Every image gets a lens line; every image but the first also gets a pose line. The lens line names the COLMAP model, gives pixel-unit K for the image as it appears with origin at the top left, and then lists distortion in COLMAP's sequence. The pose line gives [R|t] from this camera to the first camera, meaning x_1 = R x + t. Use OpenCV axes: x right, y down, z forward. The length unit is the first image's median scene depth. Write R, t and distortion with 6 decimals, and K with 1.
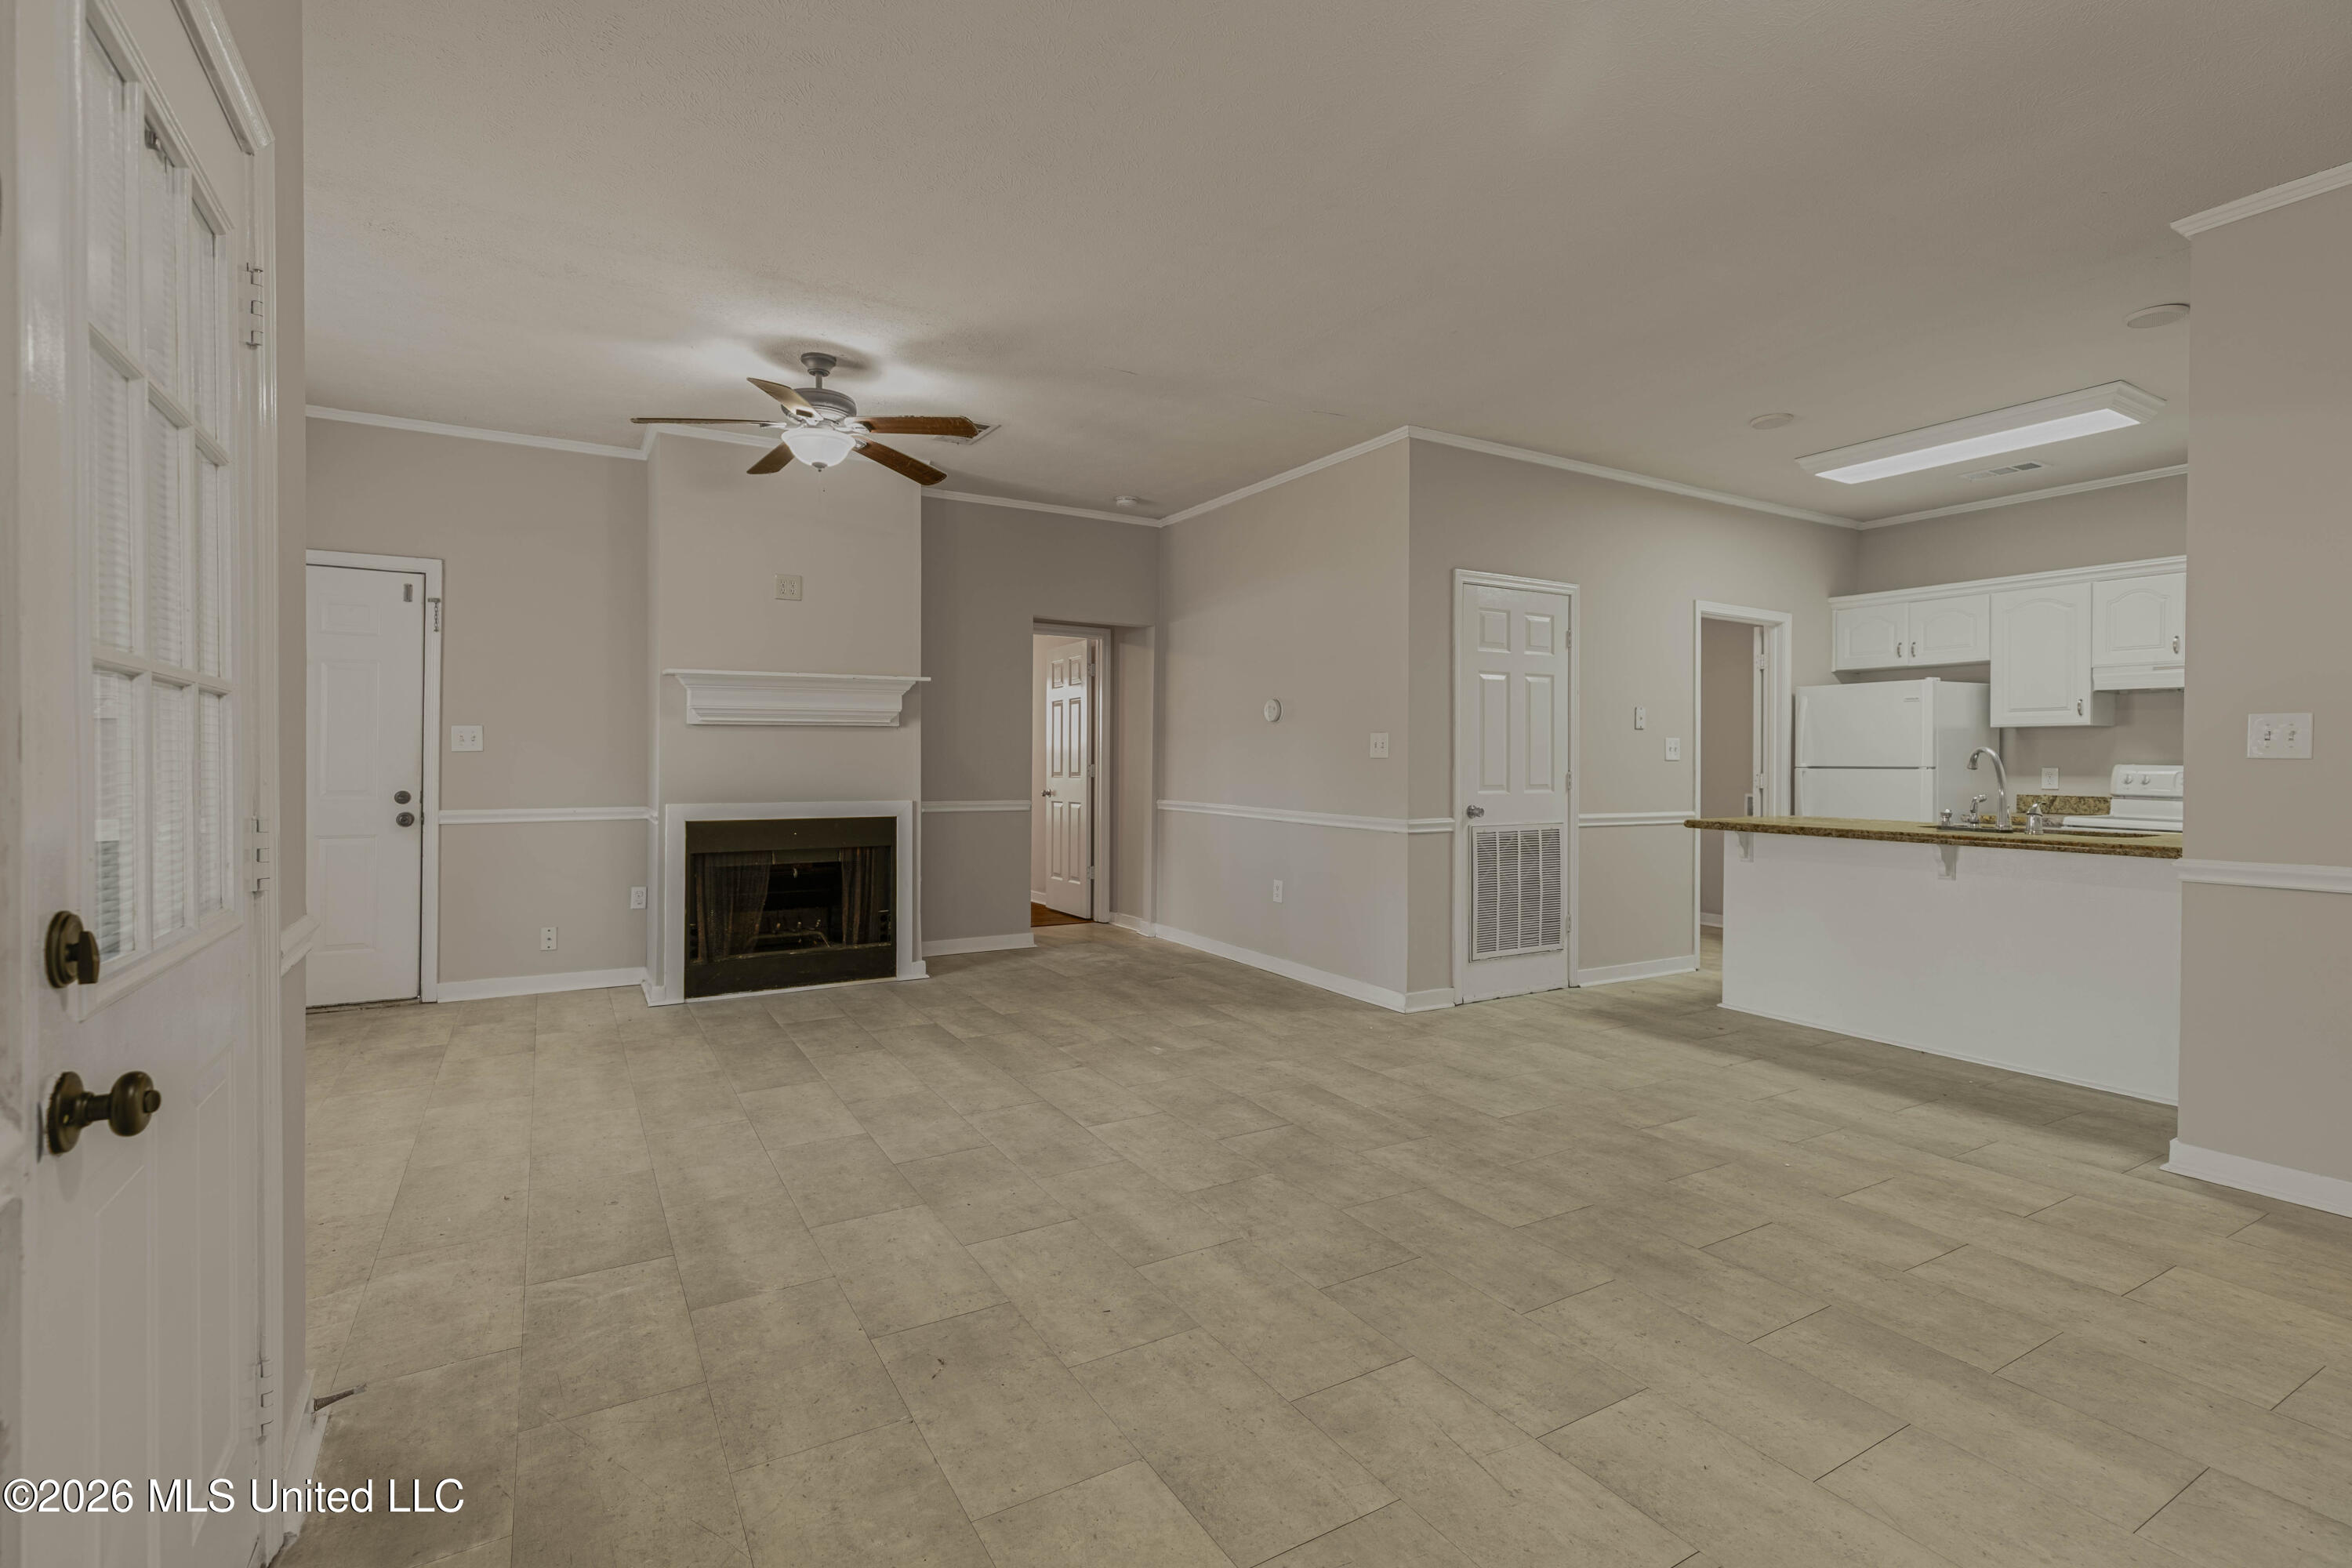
lens RADIAL K [[1071.3, 0, 1178.1], [0, 1071.3, 768.4], [0, 0, 1]] dist [0.004495, -0.000314]
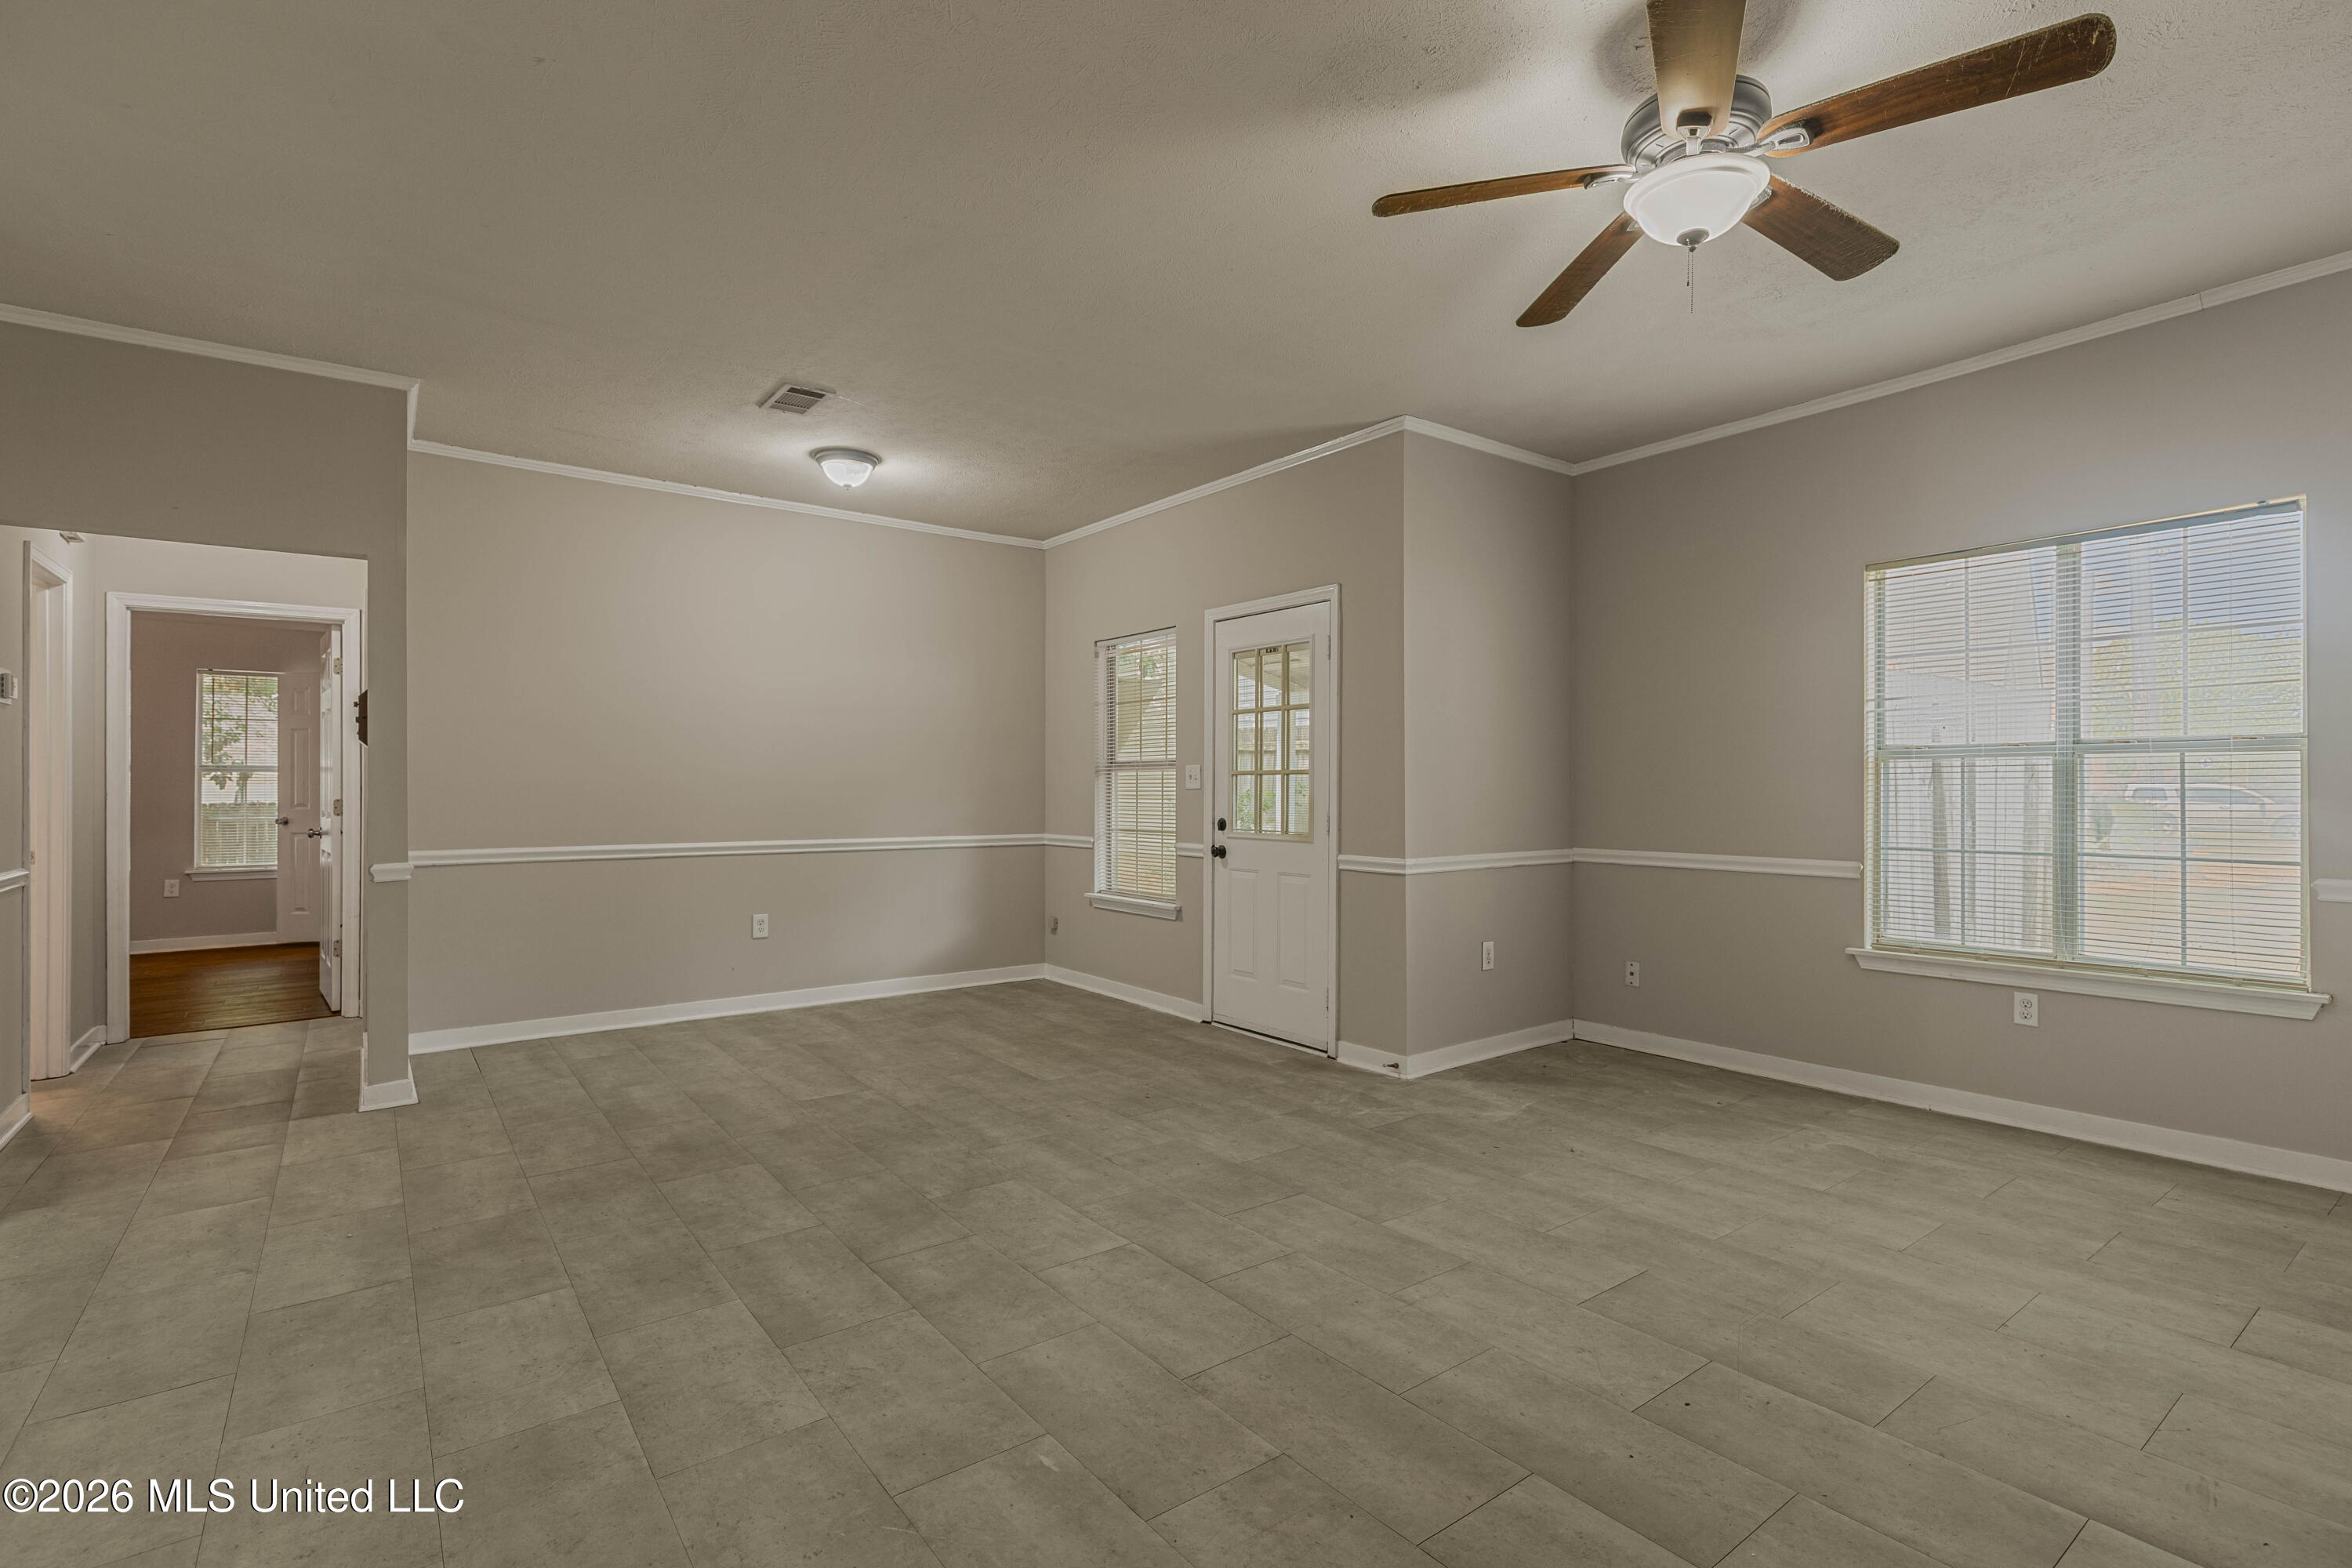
lens RADIAL K [[1093.2, 0, 1177.9], [0, 1093.2, 781.5], [0, 0, 1]] dist [0.010144, -0.000439]
pose [[-0.993223, -0.002406, -0.116197, -0.022766], [-0.002557, 0.999996, 0.001151, -0.018928], [0.116193, 0.001440, -0.993226, 1.763732]]
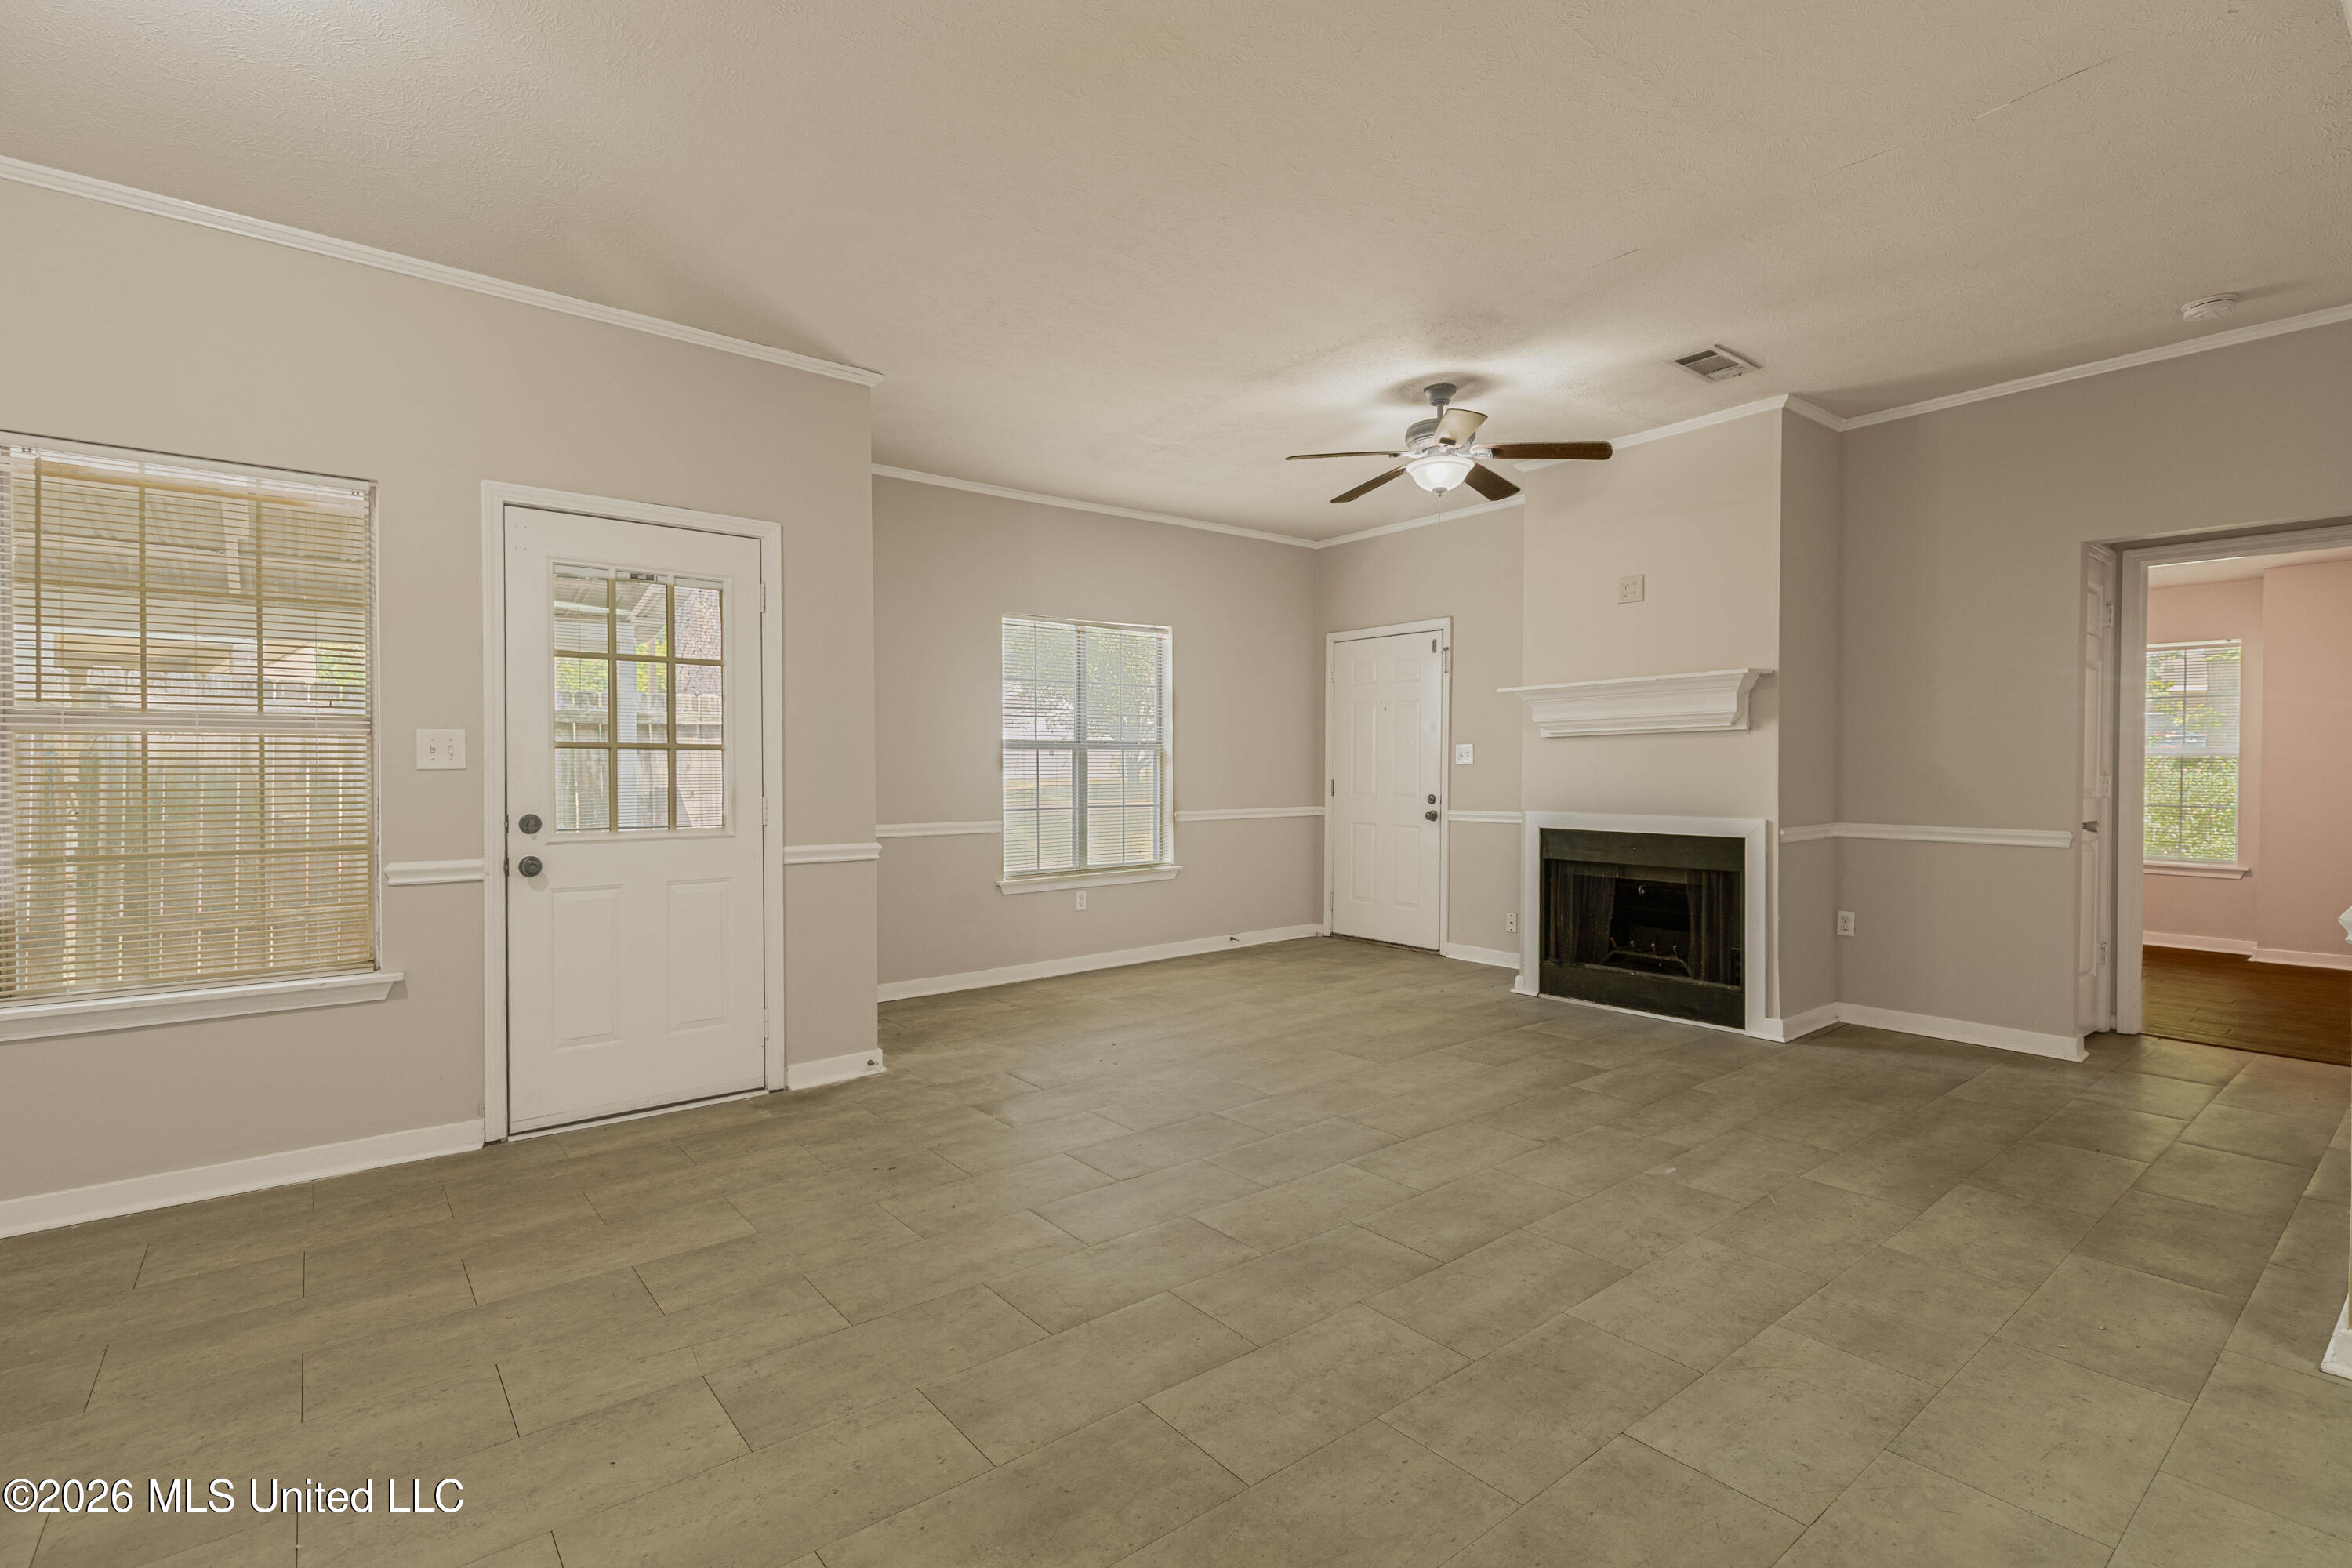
lens RADIAL K [[1078.1, 0, 1175.5], [0, 1078.1, 778.9], [0, 0, 1]] dist [0.010376, -0.000056]
pose [[0.146924, 0.004846, -0.989136, 0.792267], [-0.003408, 0.999985, 0.004393, -0.004536], [0.989142, 0.002725, 0.146938, 0.685740]]
